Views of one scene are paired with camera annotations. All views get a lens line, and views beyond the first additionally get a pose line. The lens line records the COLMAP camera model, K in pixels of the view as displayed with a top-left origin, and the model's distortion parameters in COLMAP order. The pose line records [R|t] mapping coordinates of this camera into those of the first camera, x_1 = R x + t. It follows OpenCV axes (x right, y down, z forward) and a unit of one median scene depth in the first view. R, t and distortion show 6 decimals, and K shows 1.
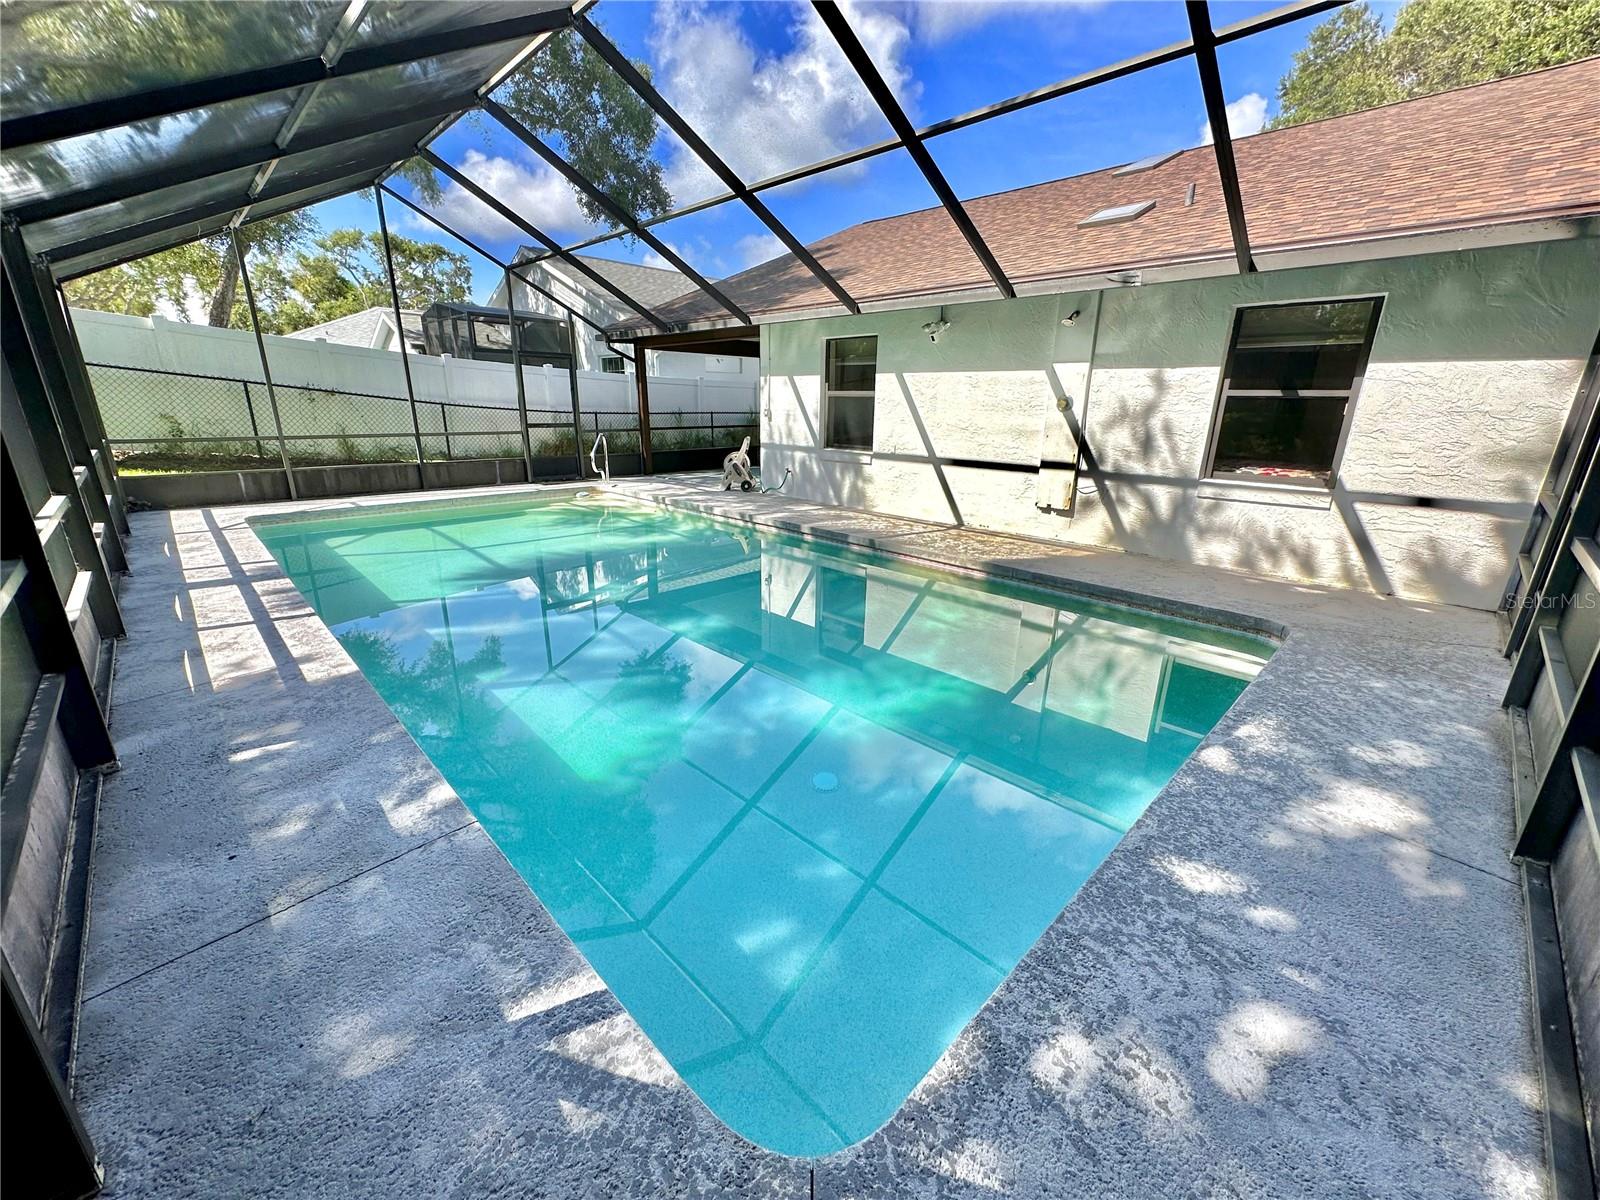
lens RADIAL K [[637.2, 0, 800.0], [0, 637.2, 600.0], [0, 0, 1]] dist [0.001027, 0.000095]
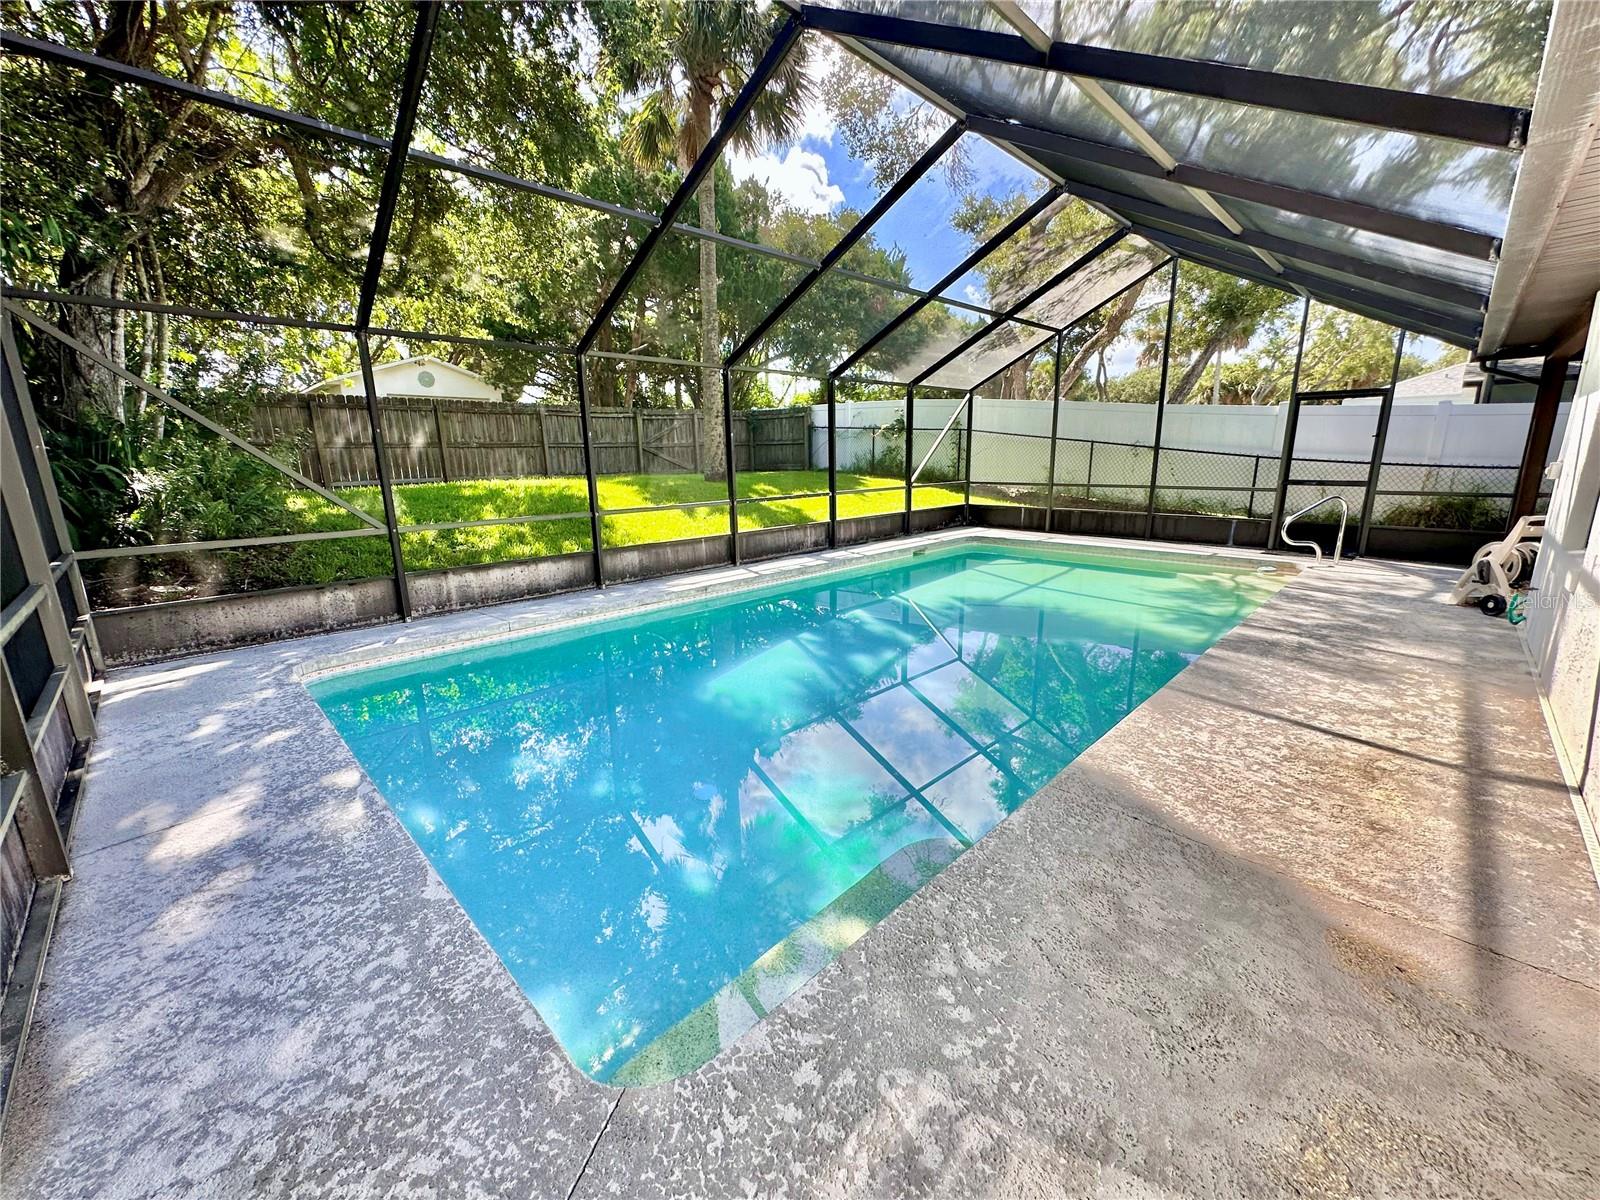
lens RADIAL K [[637.2, 0, 800.0], [0, 637.2, 600.0], [0, 0, 1]] dist [0.001027, 0.000095]
pose [[0.010775, 0.211762, -0.977262, 0.637522], [-0.286141, 0.937103, 0.199905, -0.184500], [0.958127, 0.277481, 0.070691, 0.605465]]
